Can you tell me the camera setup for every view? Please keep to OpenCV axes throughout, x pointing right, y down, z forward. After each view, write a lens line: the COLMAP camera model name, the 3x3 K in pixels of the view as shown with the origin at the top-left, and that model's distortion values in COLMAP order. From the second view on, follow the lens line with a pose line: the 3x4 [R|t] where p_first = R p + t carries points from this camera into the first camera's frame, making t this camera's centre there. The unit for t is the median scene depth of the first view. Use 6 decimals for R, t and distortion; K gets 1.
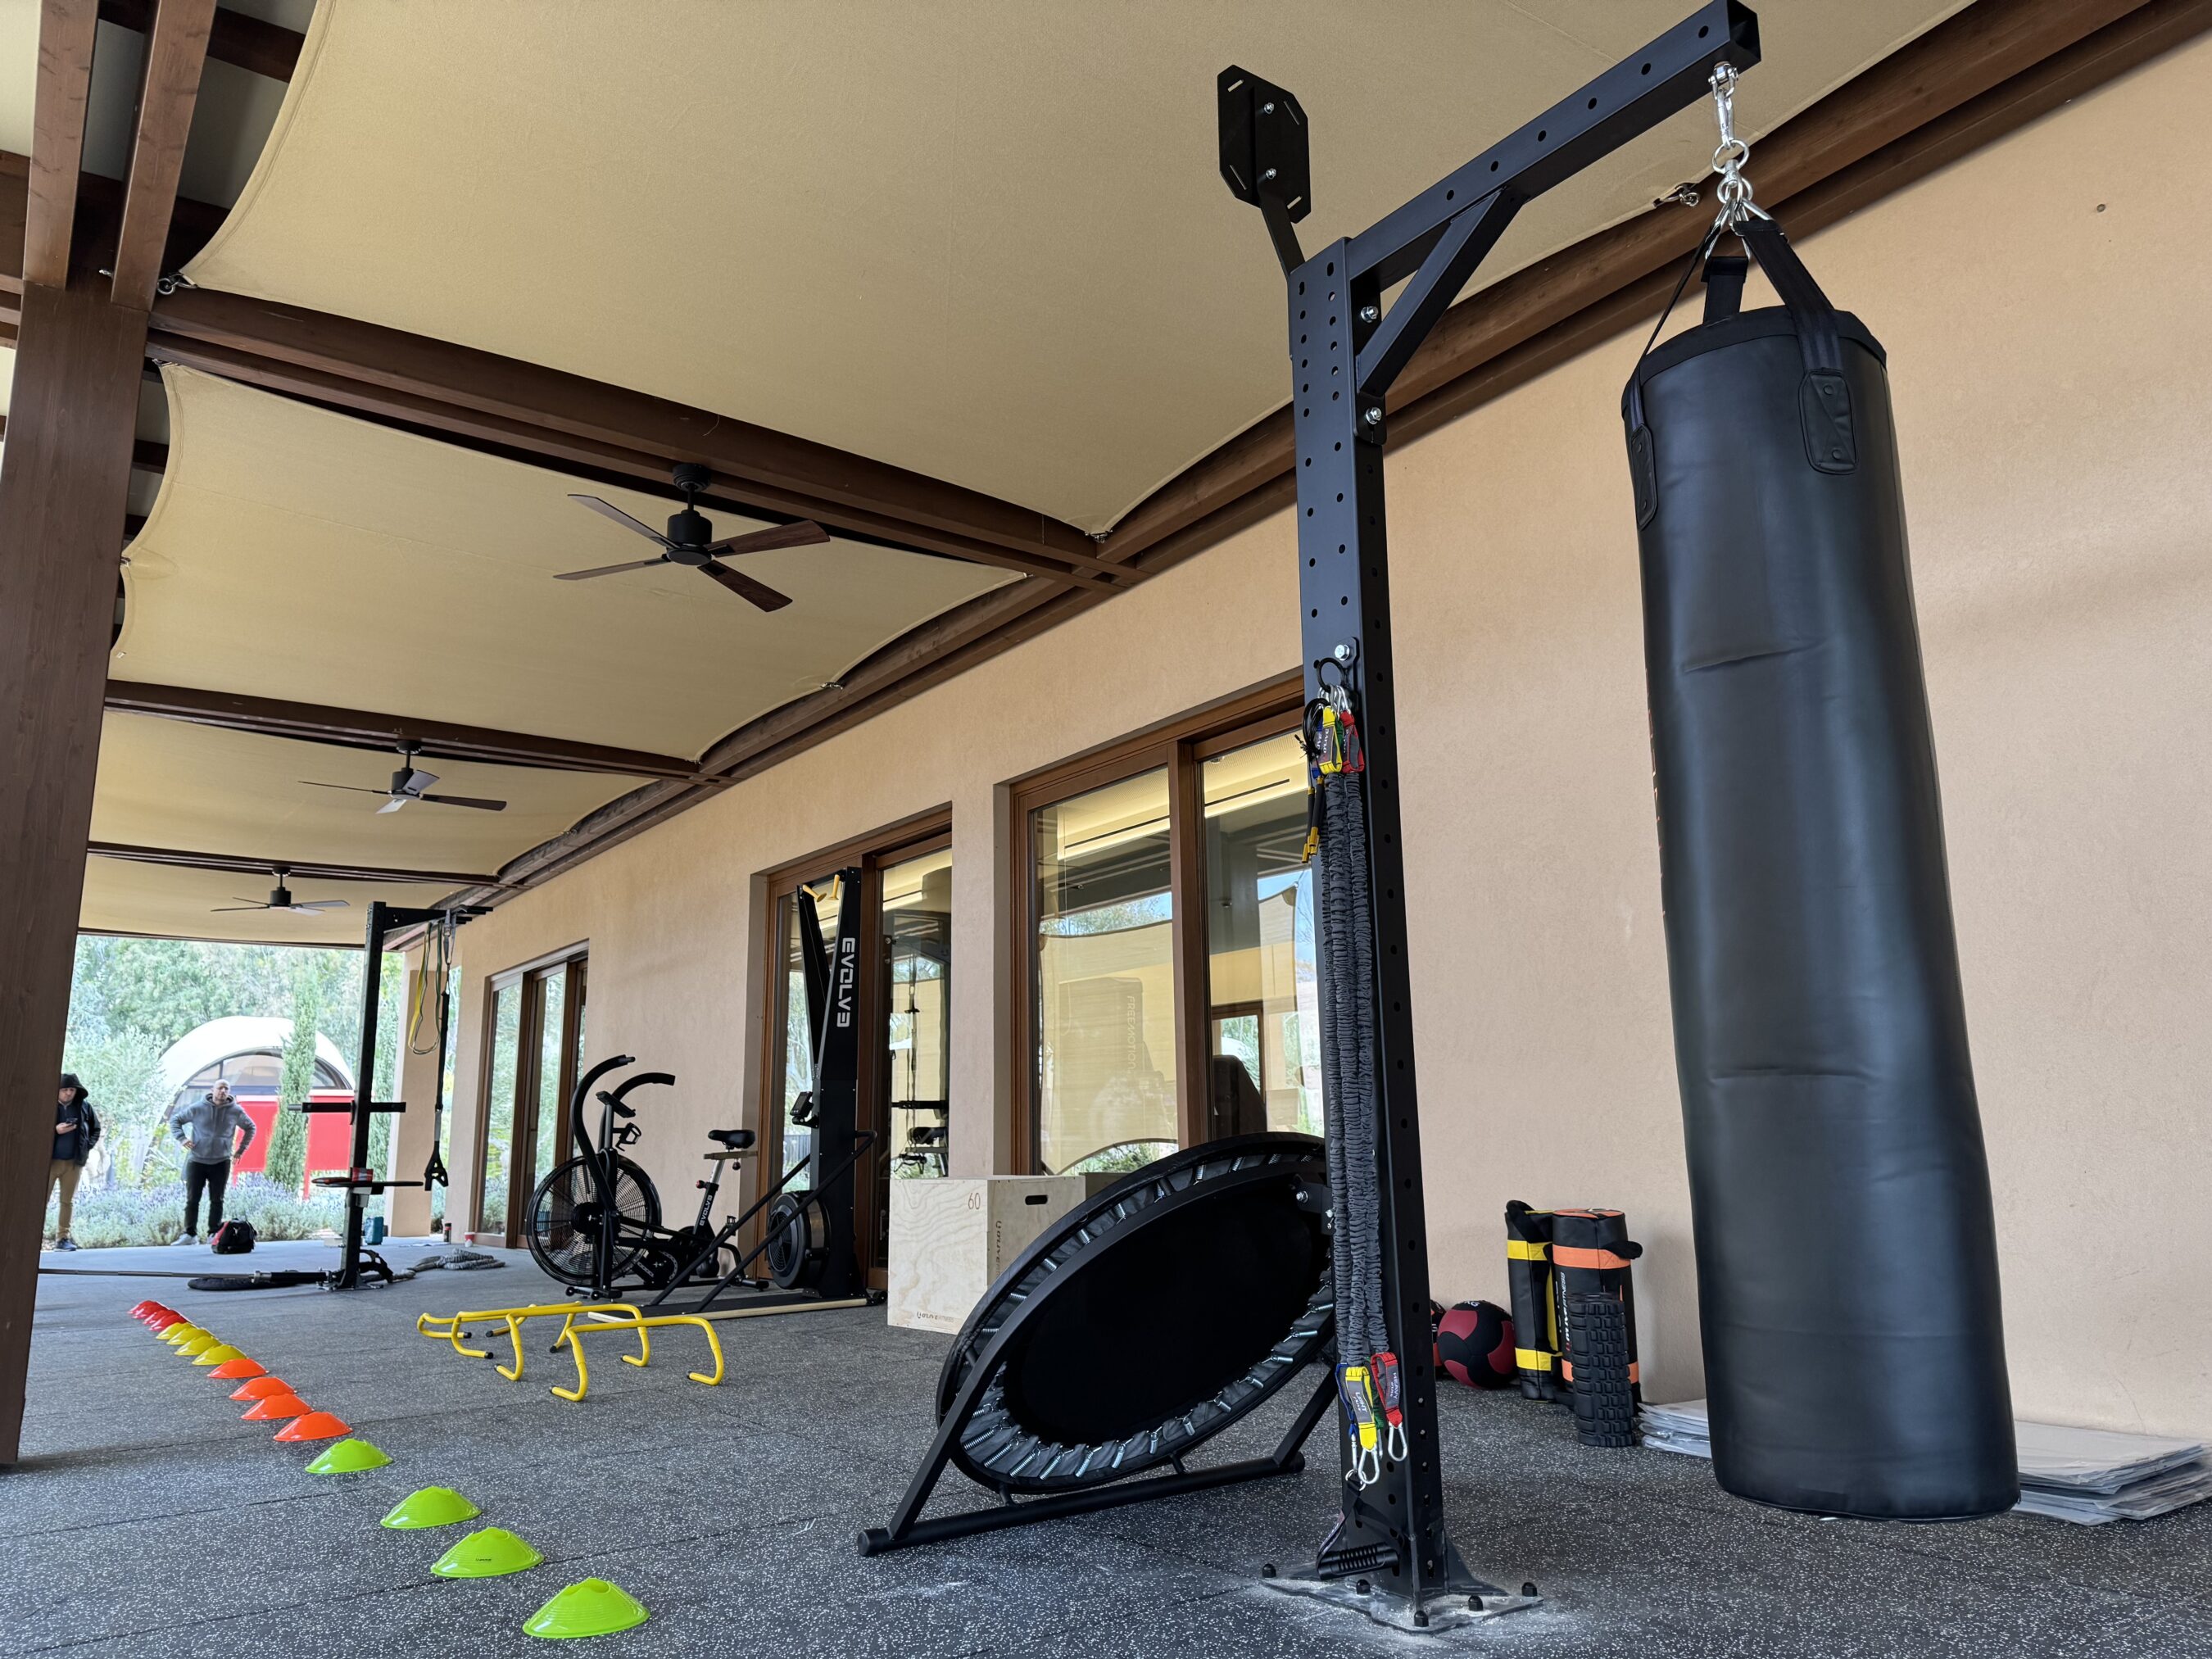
lens RADIAL K [[1529.9, 0, 1106.0], [0, 1529.9, 829.5], [0, 0, 1]] dist [0.151765, -0.263803]
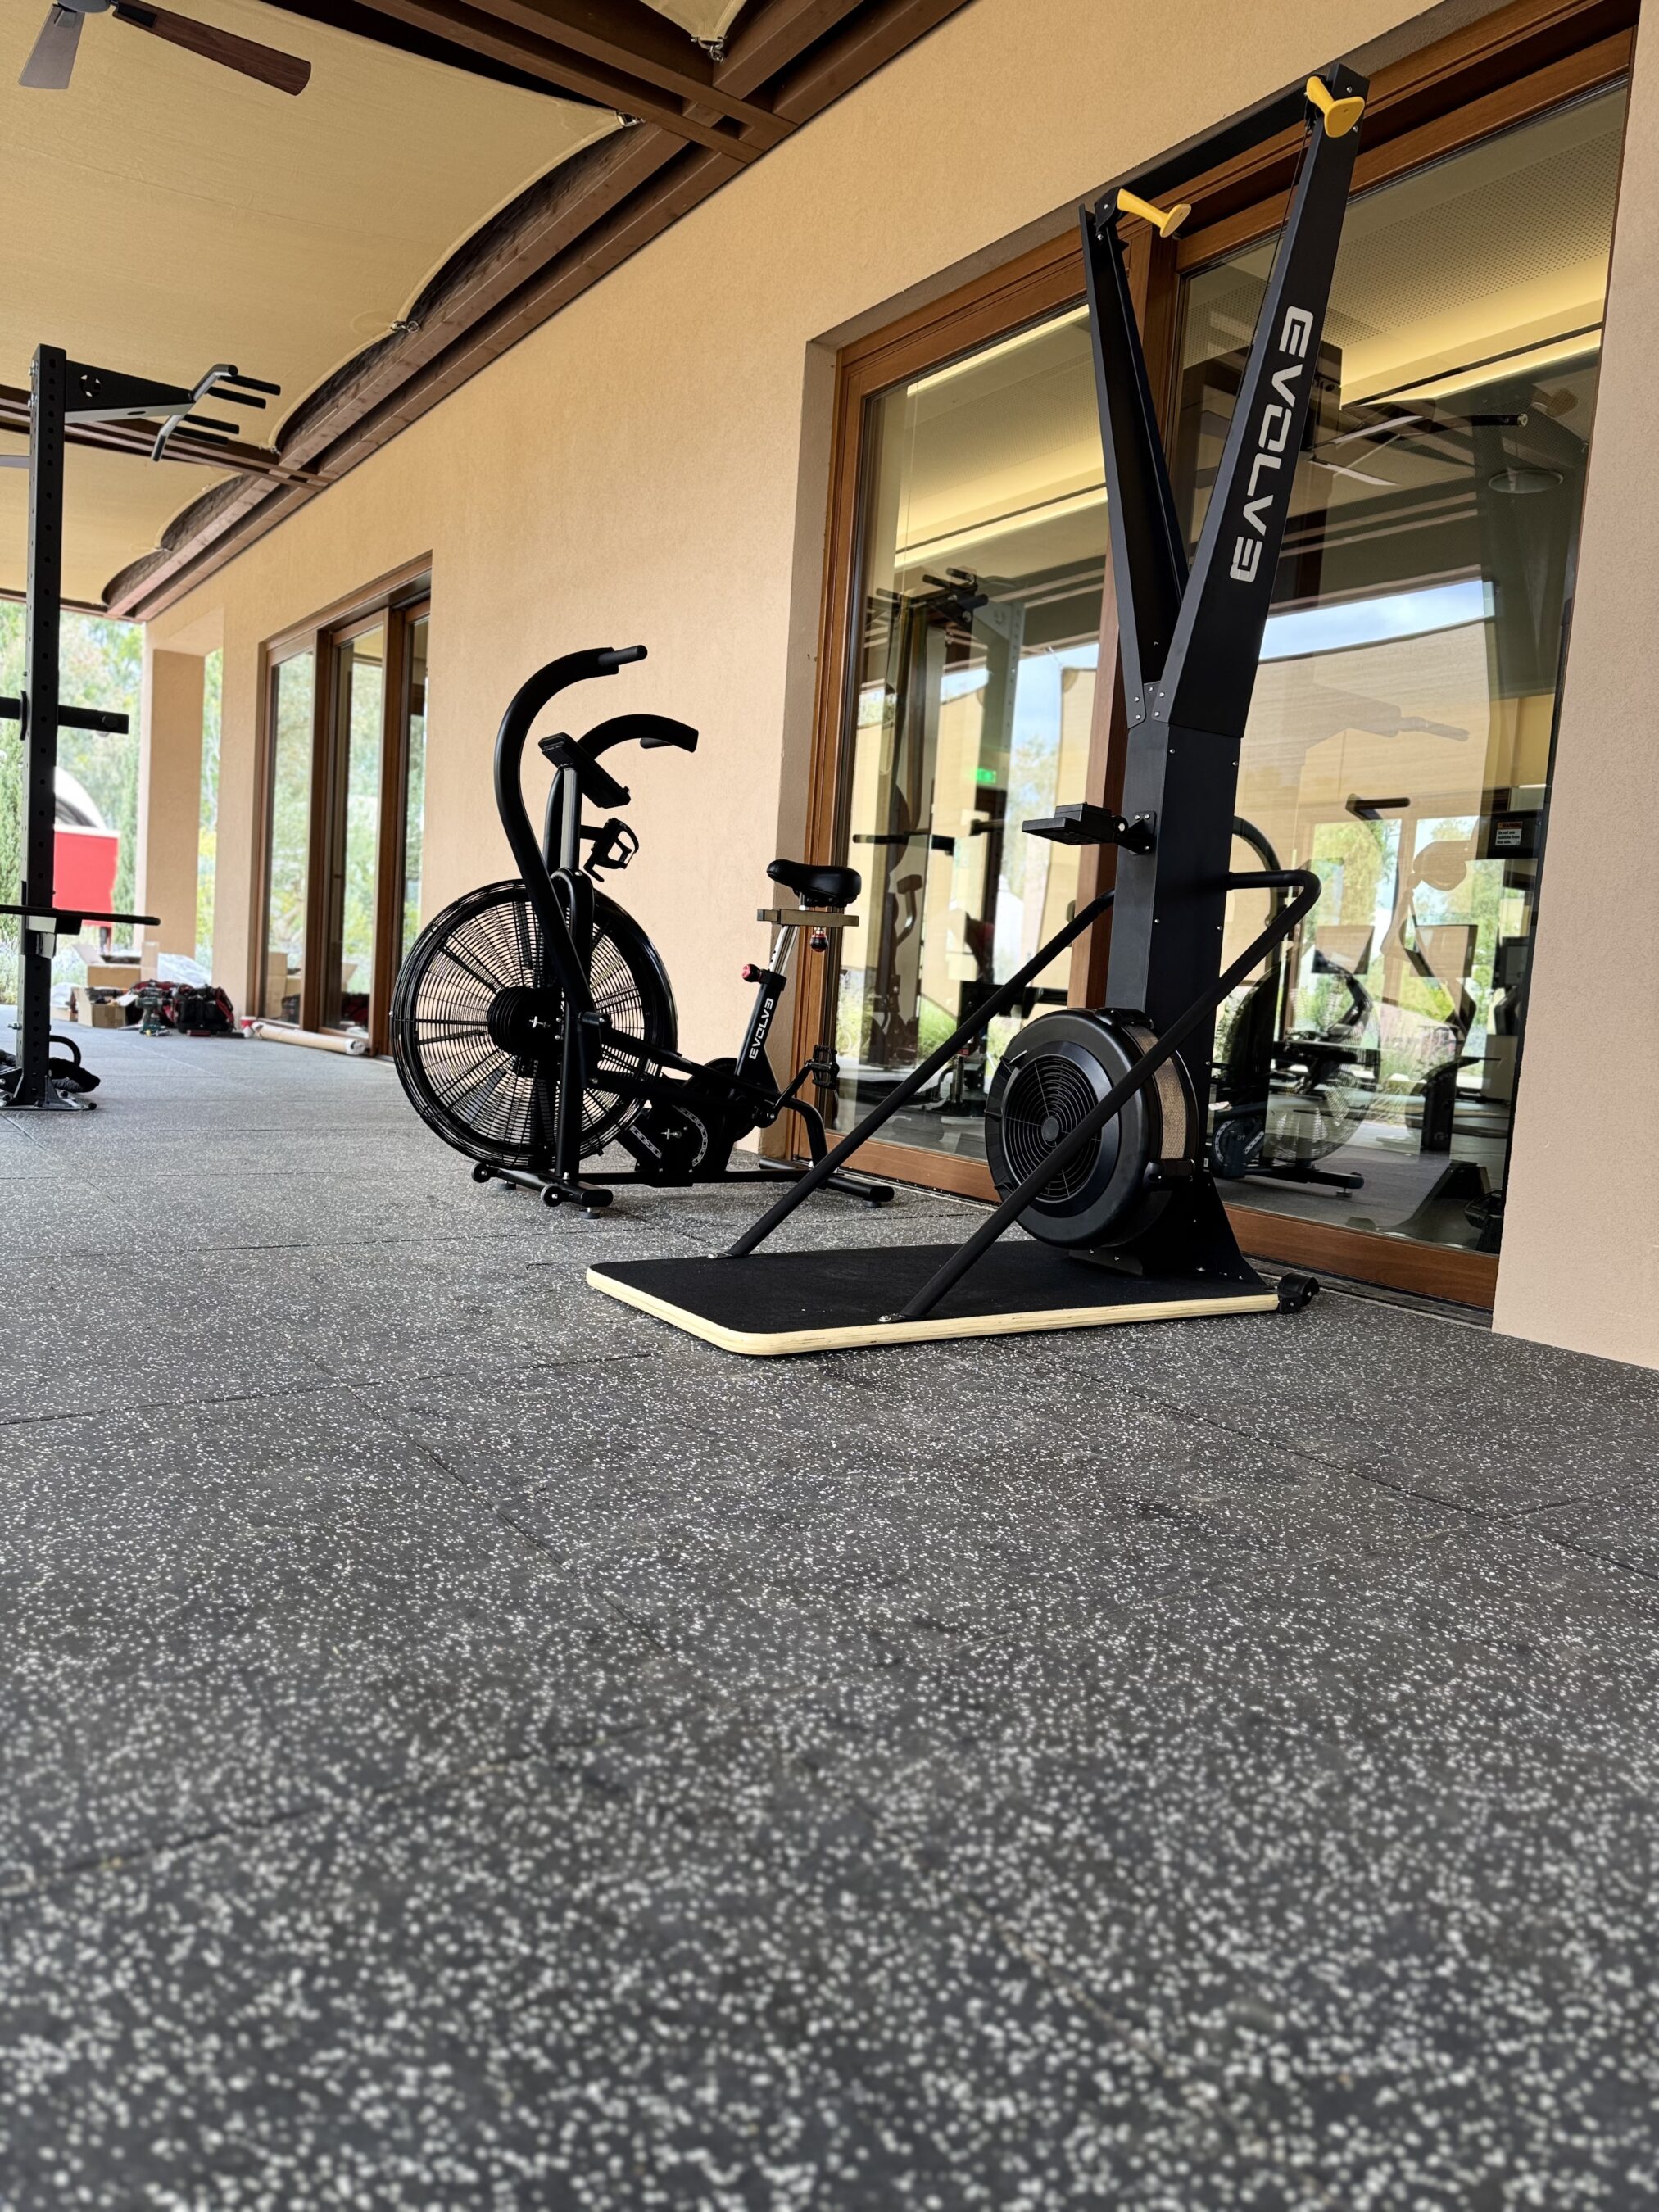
lens RADIAL K [[1529.9, 0, 833.7], [0, 1529.9, 1103.4], [0, 0, 1]] dist [0.151765, -0.263803]
pose [[0.996478, 0.082999, -0.011940, -0.234018], [-0.076335, 0.956824, 0.280466, 0.139550], [0.034703, -0.278567, 0.959790, 0.566930]]
